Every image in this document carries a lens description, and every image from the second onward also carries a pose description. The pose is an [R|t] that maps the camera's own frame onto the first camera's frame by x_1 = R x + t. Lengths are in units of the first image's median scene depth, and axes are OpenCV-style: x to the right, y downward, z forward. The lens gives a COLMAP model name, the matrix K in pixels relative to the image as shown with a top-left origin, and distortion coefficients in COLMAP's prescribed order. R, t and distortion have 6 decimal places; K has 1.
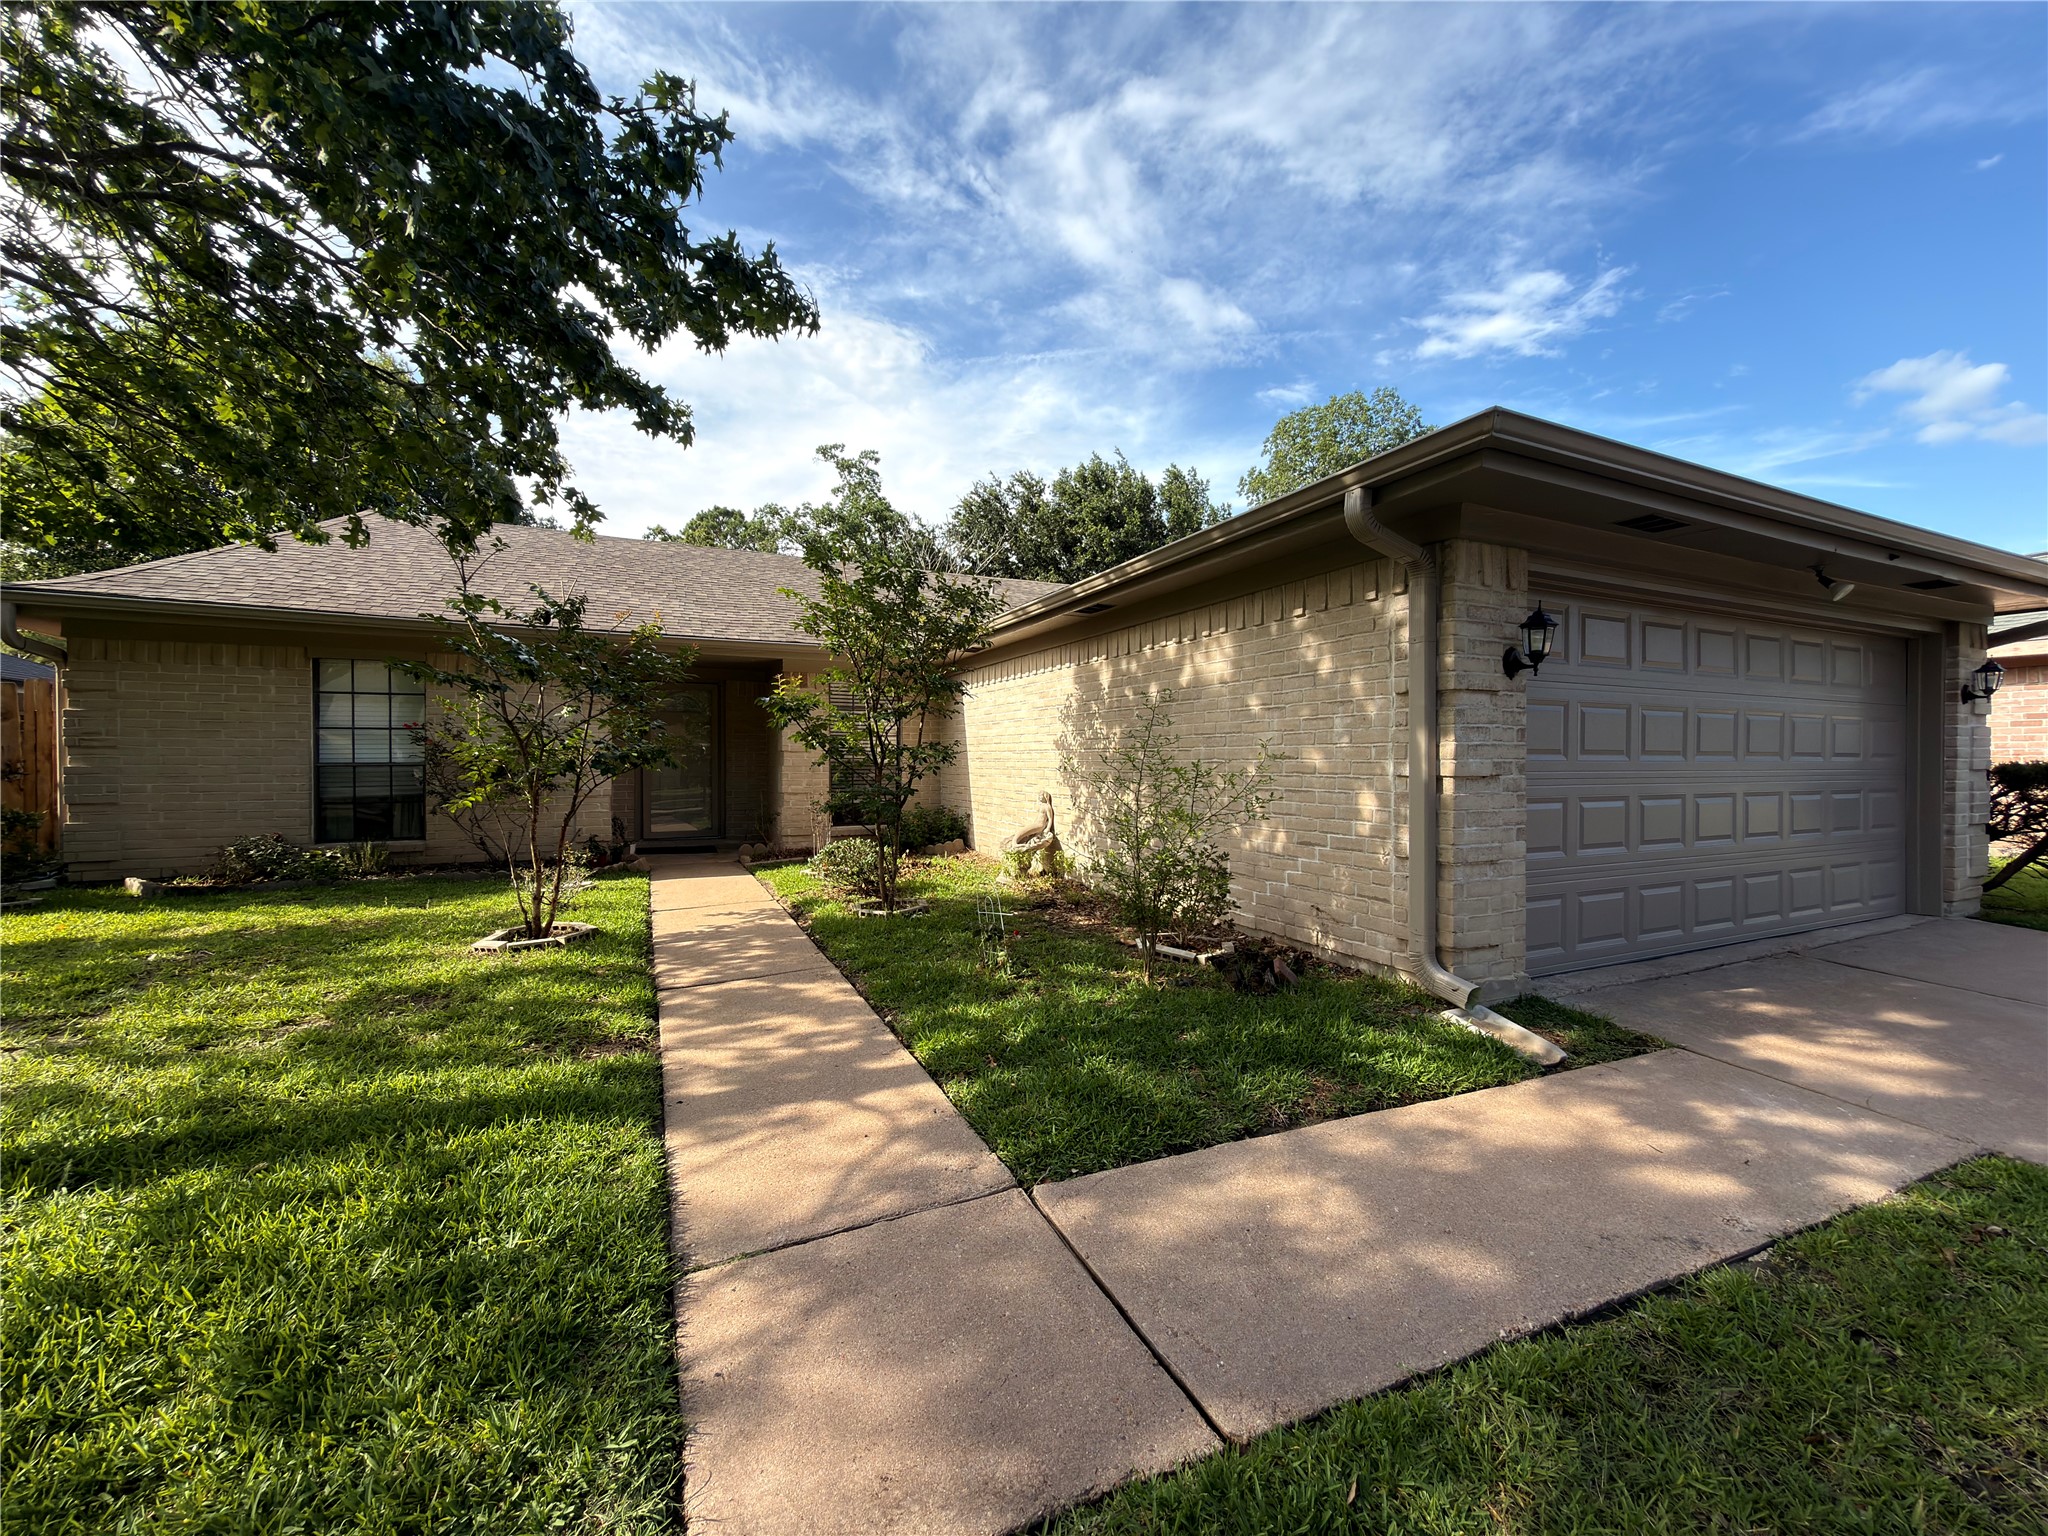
lens RADIAL K [[820.1, 0, 1024.0], [0, 820.1, 768.0], [0, 0, 1]] dist [-0.000279, -0.000038]
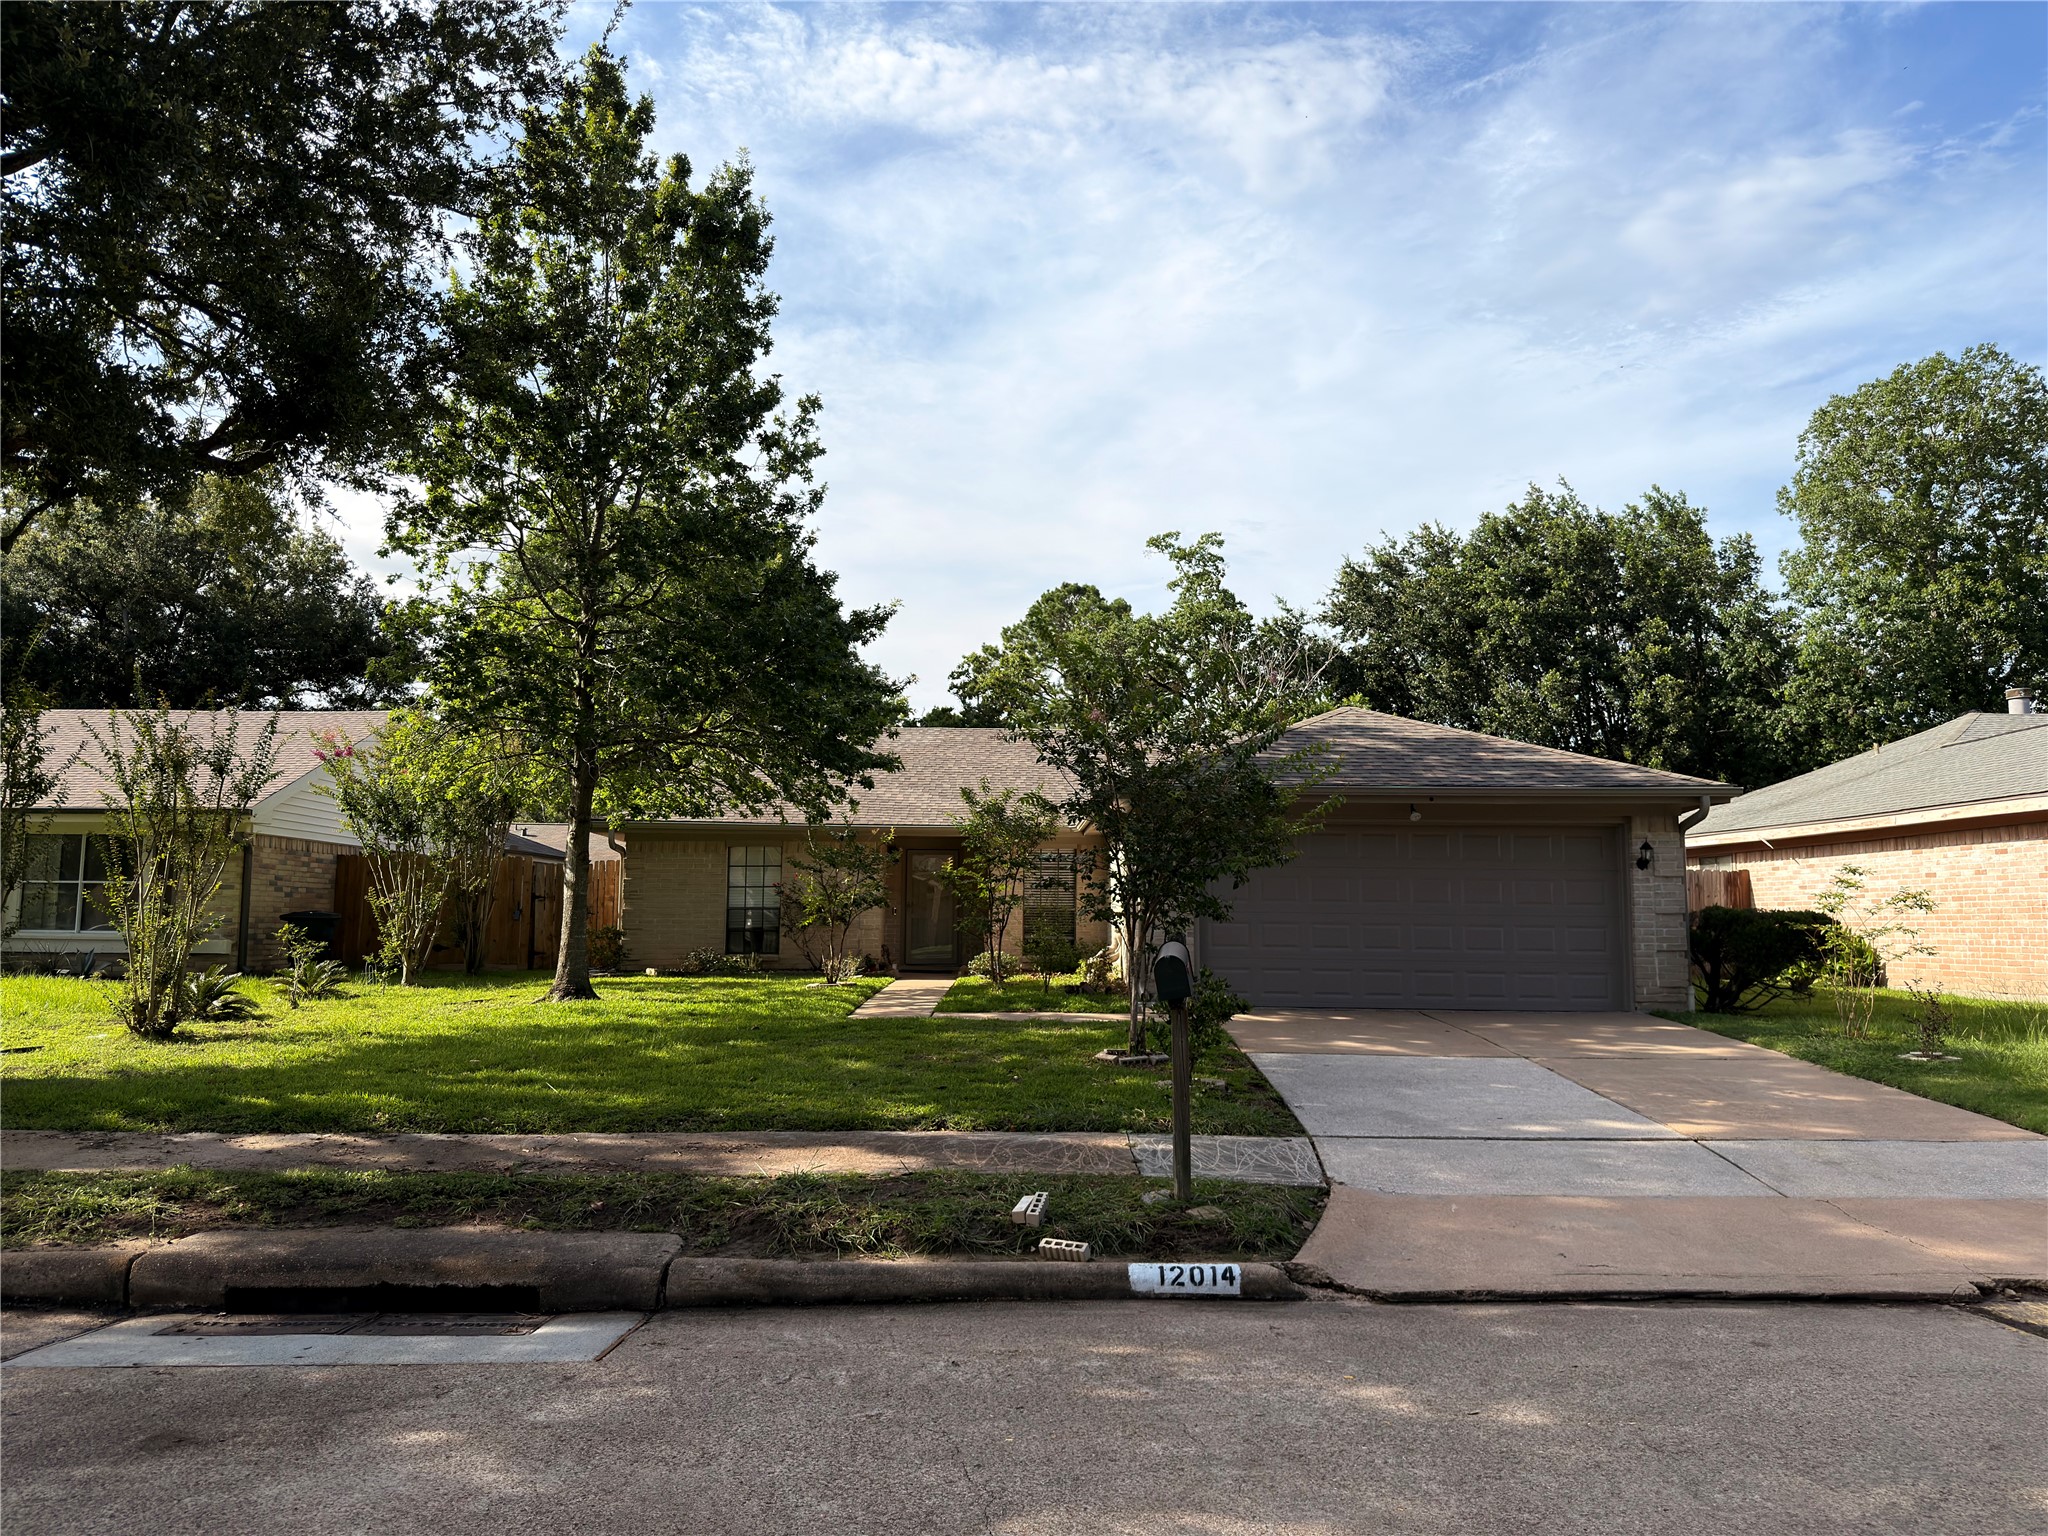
lens RADIAL K [[1450.9, 0, 1025.6], [0, 1450.9, 786.7], [0, 0, 1]] dist [0.146434, -0.228738]
pose [[0.909583, -0.032584, -0.414244, 0.238529], [-0.008625, 0.995225, -0.097222, 0.008323], [0.415433, 0.092005, 0.904959, -0.372956]]
